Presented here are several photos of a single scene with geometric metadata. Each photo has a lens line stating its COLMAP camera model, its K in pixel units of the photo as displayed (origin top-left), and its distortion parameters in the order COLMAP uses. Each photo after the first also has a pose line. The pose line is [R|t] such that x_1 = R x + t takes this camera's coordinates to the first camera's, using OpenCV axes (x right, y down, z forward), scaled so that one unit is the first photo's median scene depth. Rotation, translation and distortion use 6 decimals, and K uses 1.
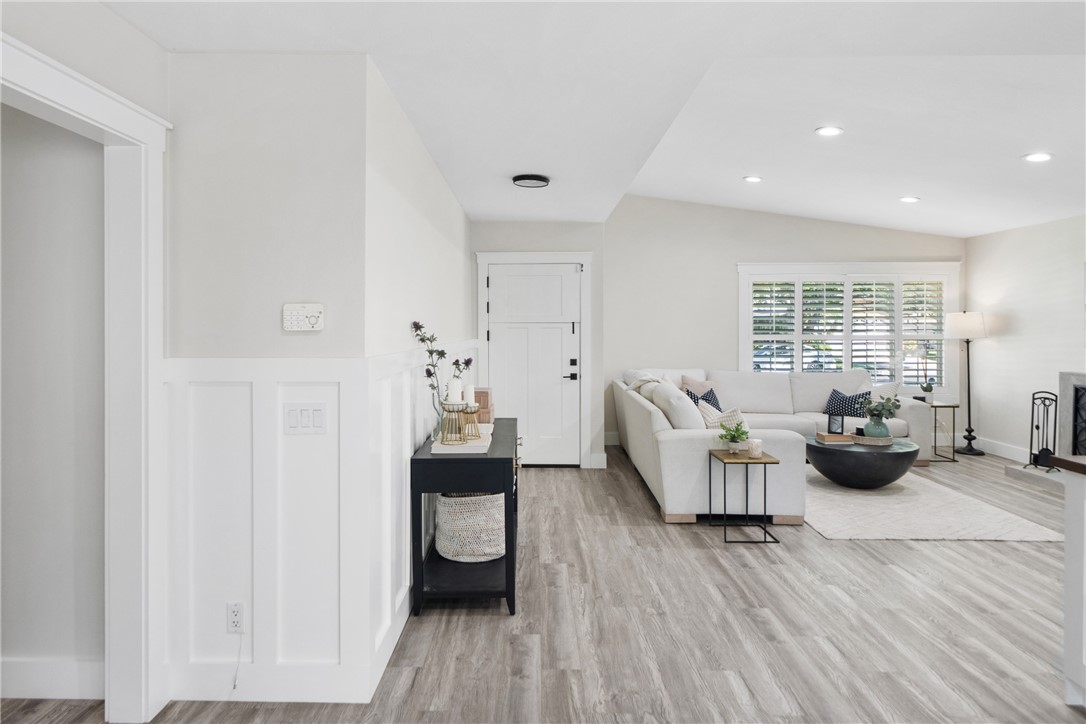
lens RADIAL K [[628.7, 0, 528.7], [0, 628.7, 335.5], [0, 0, 1]] dist [-0.003801, 0.000299]
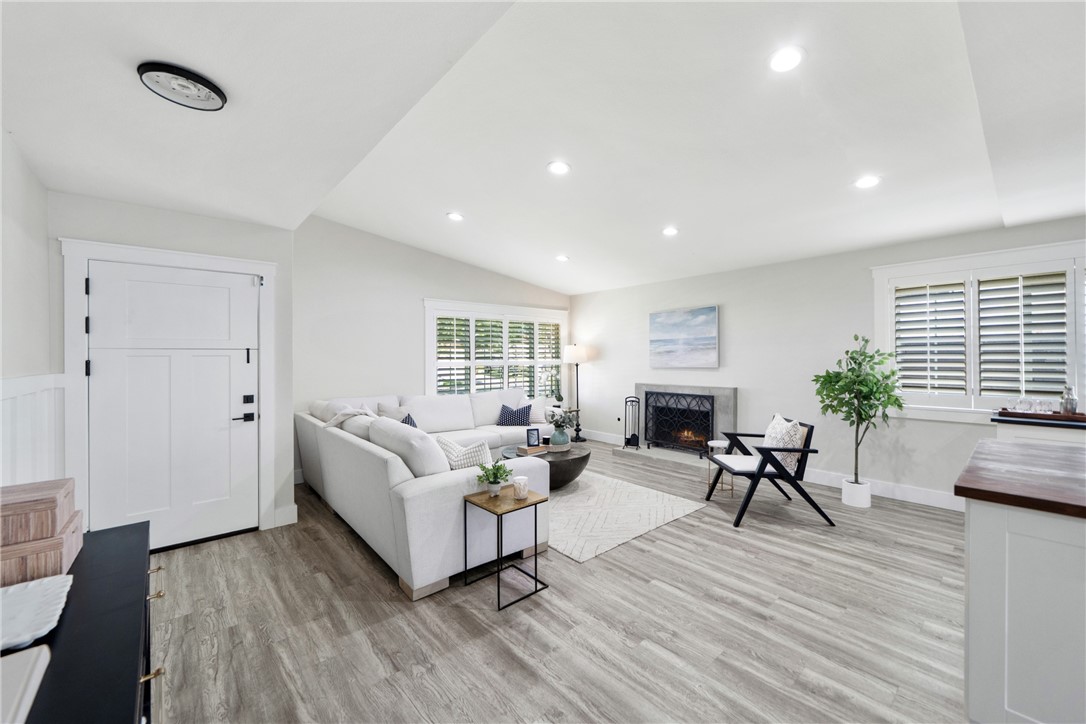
lens RADIAL K [[419.5, 0, 558.3], [0, 419.5, 356.2], [0, 0, 1]] dist [-0.000265, -0.000635]
pose [[0.729478, -0.002575, 0.684000, -0.006045], [0.014958, 0.999814, -0.012188, 0.000866], [-0.683841, 0.019122, 0.729380, 0.398867]]
